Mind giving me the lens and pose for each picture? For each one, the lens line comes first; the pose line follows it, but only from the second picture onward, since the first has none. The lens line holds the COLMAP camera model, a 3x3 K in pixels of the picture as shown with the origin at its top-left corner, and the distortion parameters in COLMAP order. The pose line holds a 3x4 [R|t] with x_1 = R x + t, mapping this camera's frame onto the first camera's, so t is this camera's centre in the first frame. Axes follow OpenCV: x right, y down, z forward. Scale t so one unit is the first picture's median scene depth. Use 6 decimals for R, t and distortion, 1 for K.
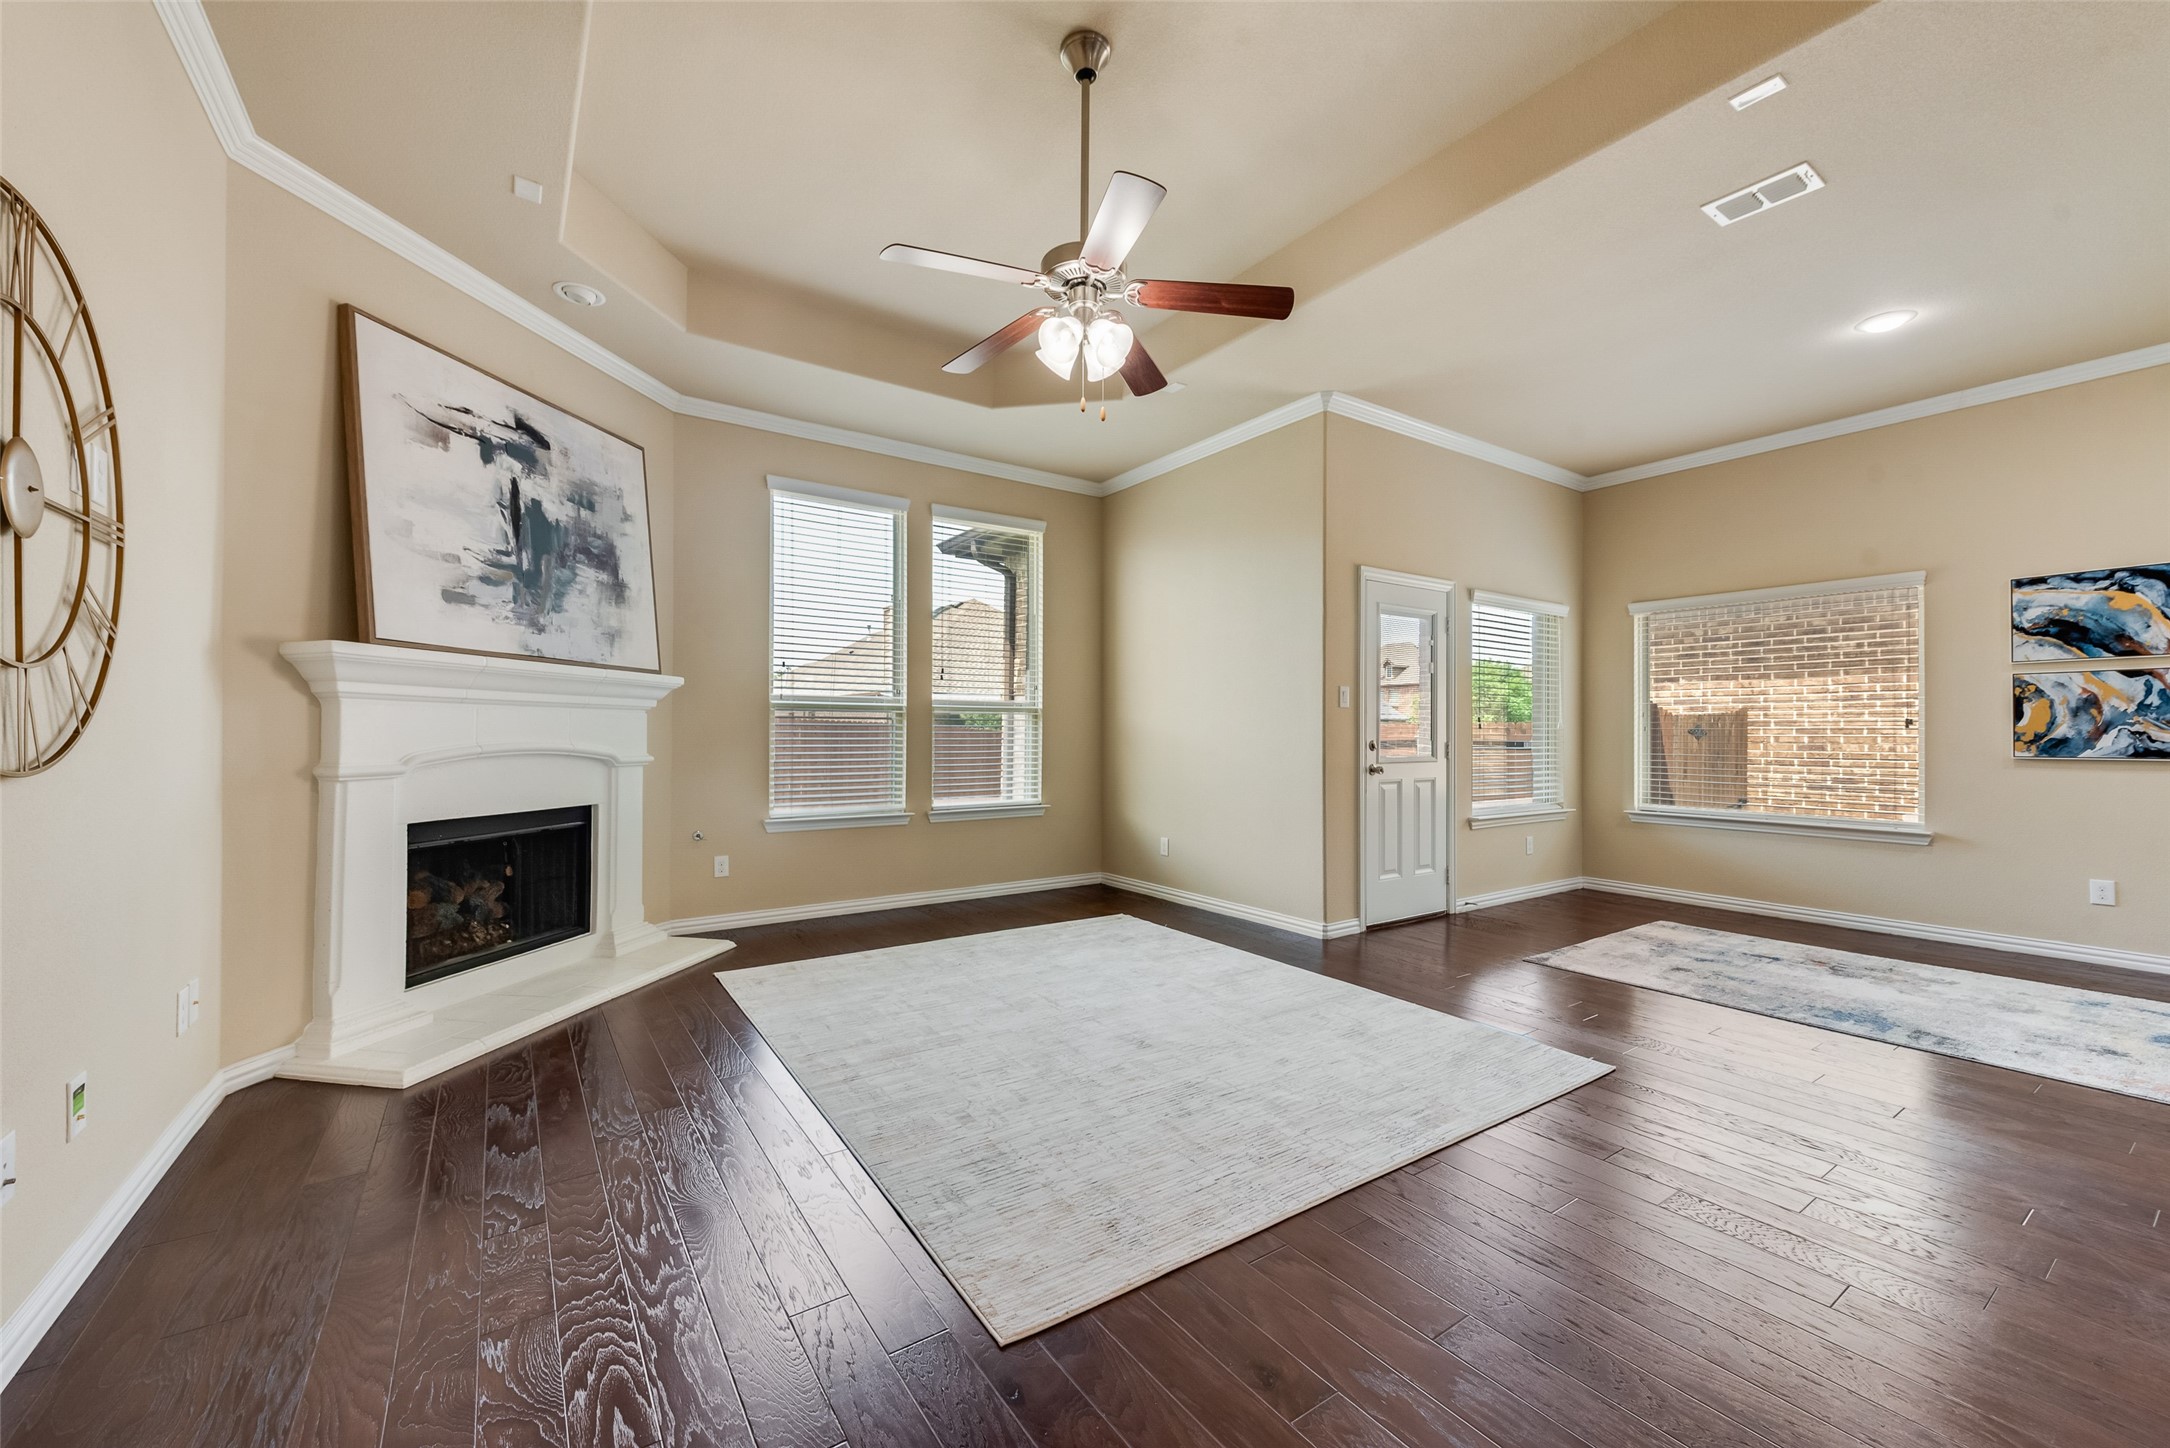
lens RADIAL K [[847.9, 0, 1084.8], [0, 847.9, 727.1], [0, 0, 1]] dist [0.003691, -0.000335]
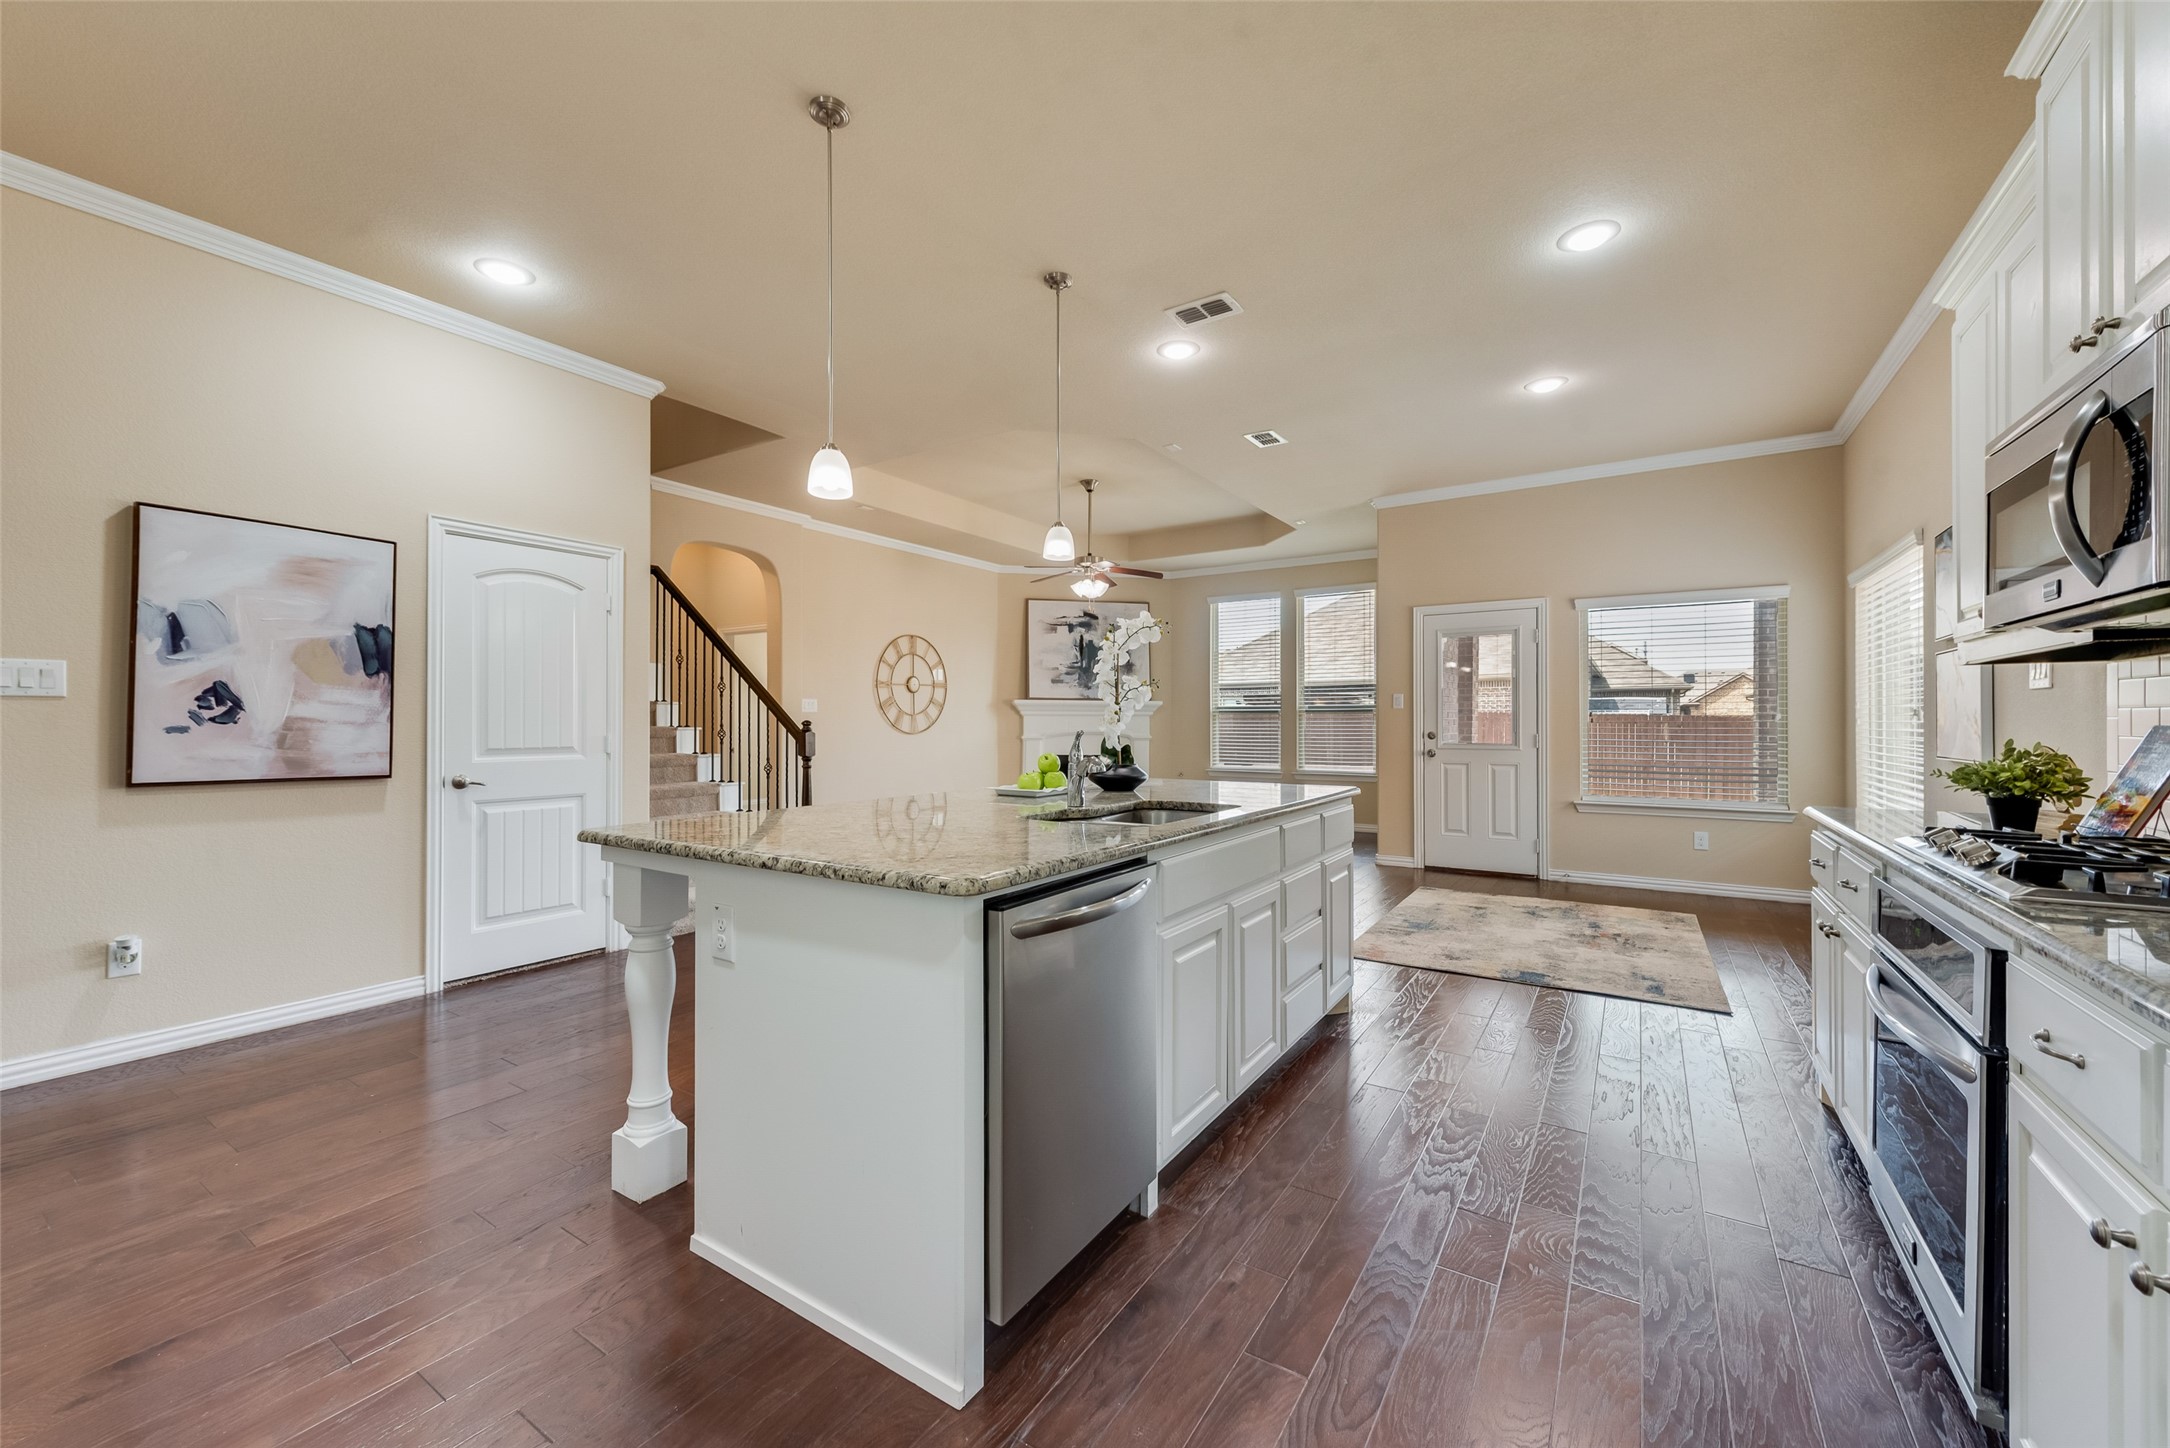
lens RADIAL K [[847.9, 0, 1082.9], [0, 847.9, 719.1], [0, 0, 1]] dist [0.003691, -0.000335]
pose [[0.382819, -0.006325, -0.923802, 1.603421], [0.007574, 0.999964, -0.003707, -0.004802], [0.923792, -0.005578, 0.382853, -0.053177]]
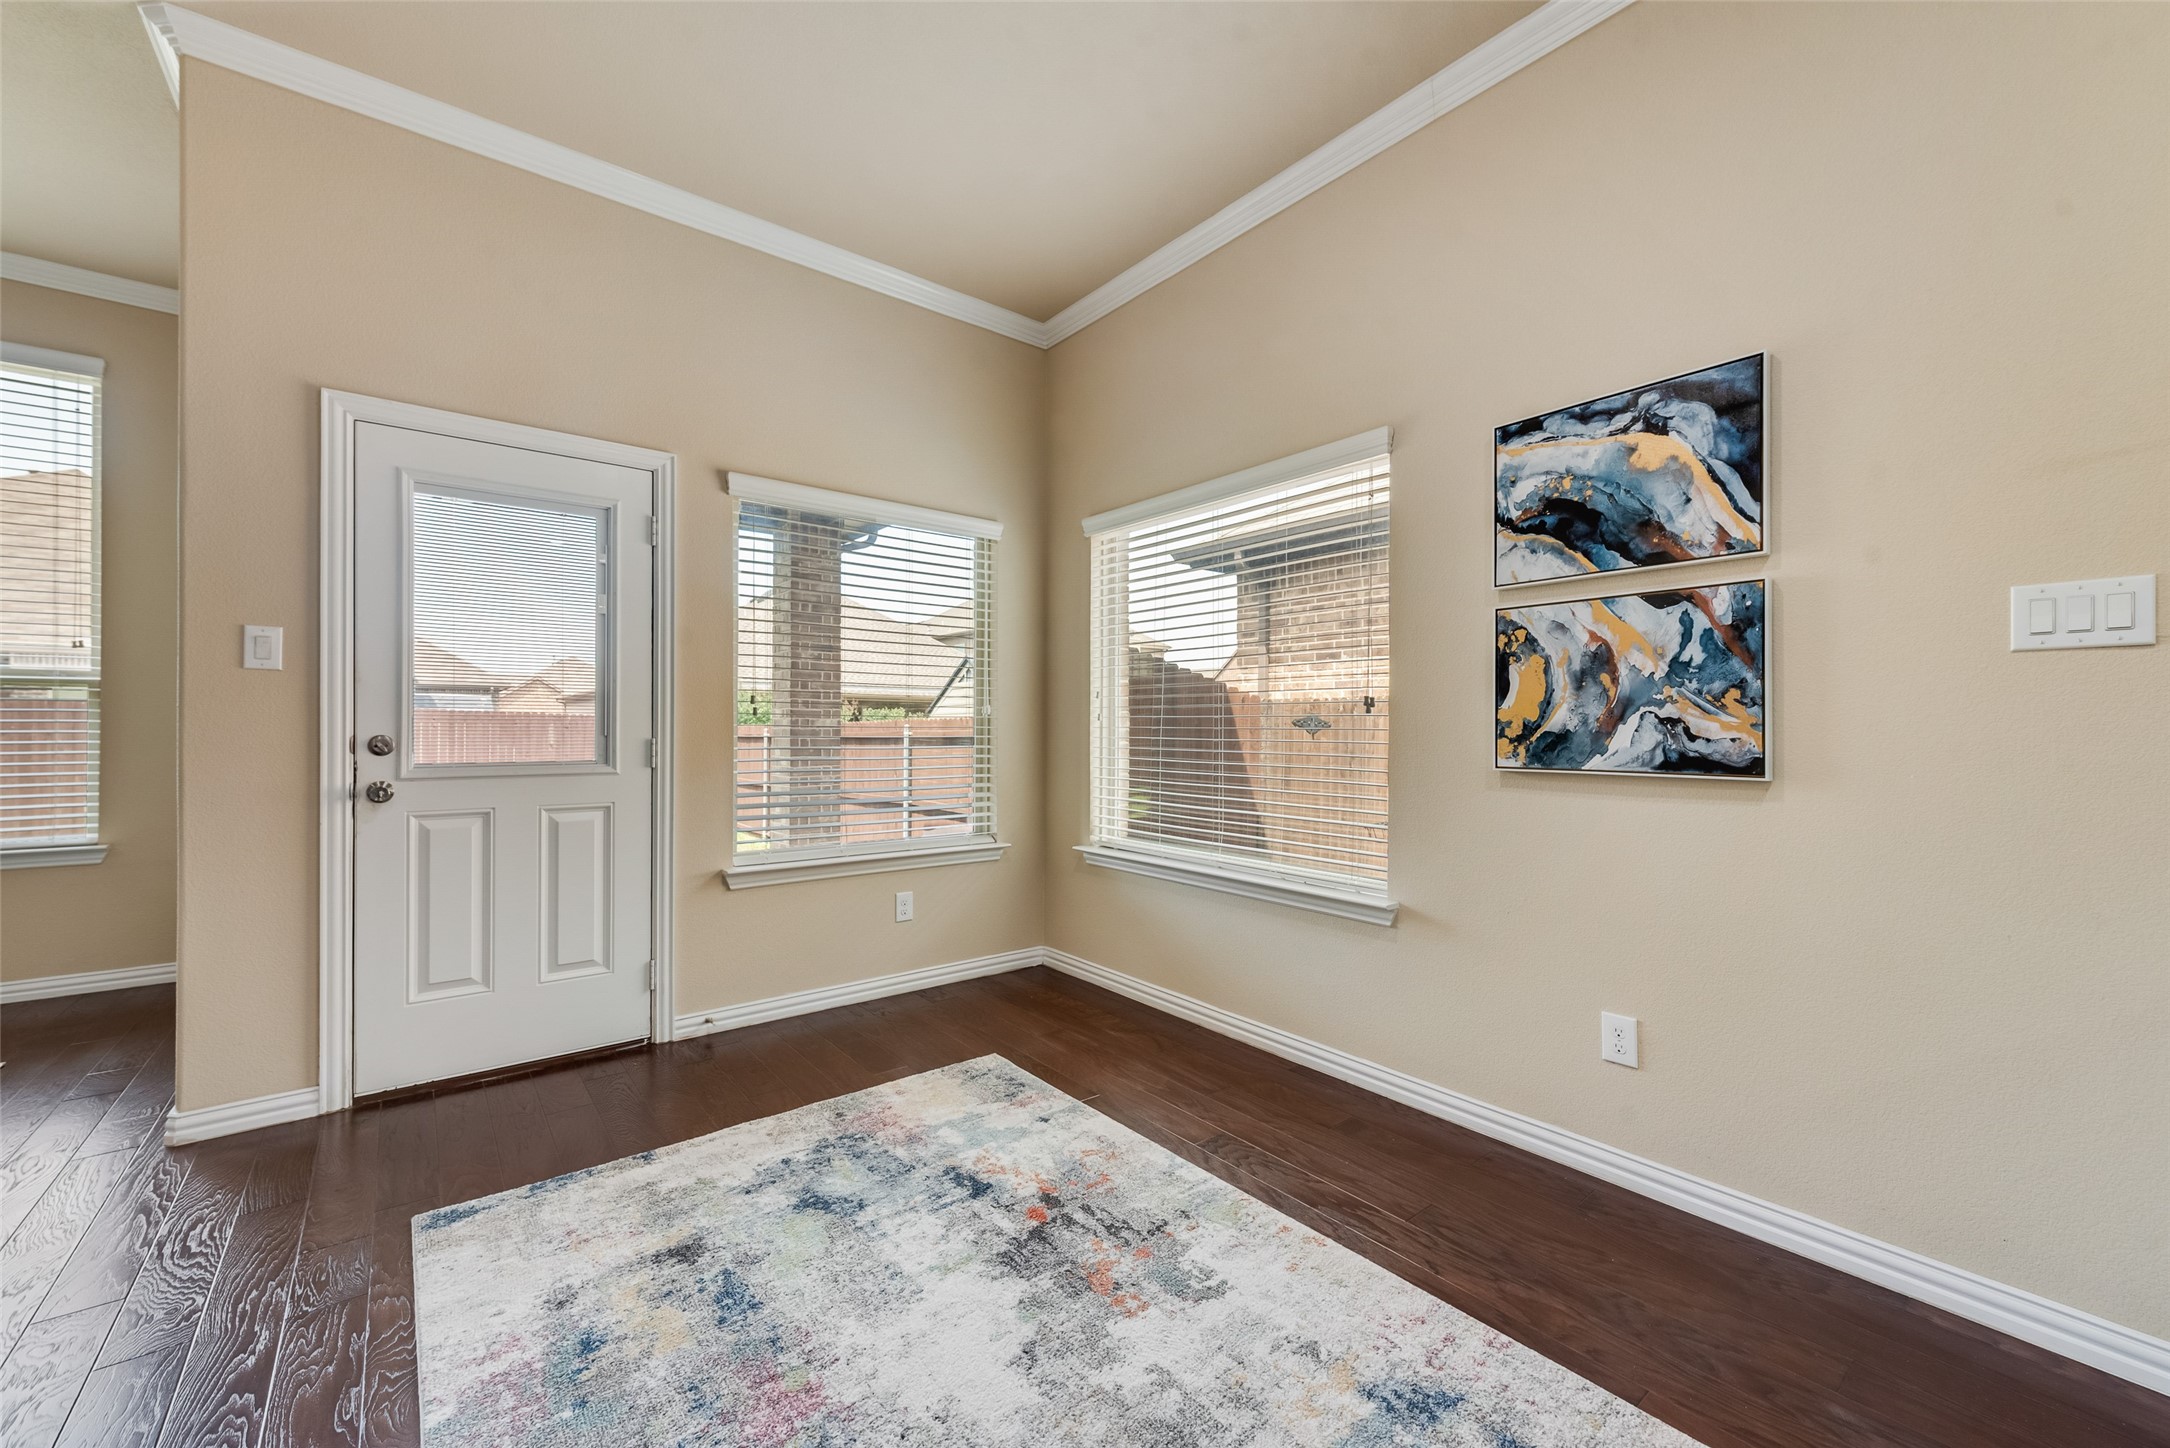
lens RADIAL K [[847.9, 0, 1081.2], [0, 847.9, 728.7], [0, 0, 1]] dist [0.003691, -0.000335]
pose [[0.997288, 0.000800, 0.073596, 0.837123], [-0.001415, 0.999964, 0.008317, 0.007410], [-0.073587, -0.008398, 0.997253, 0.523154]]
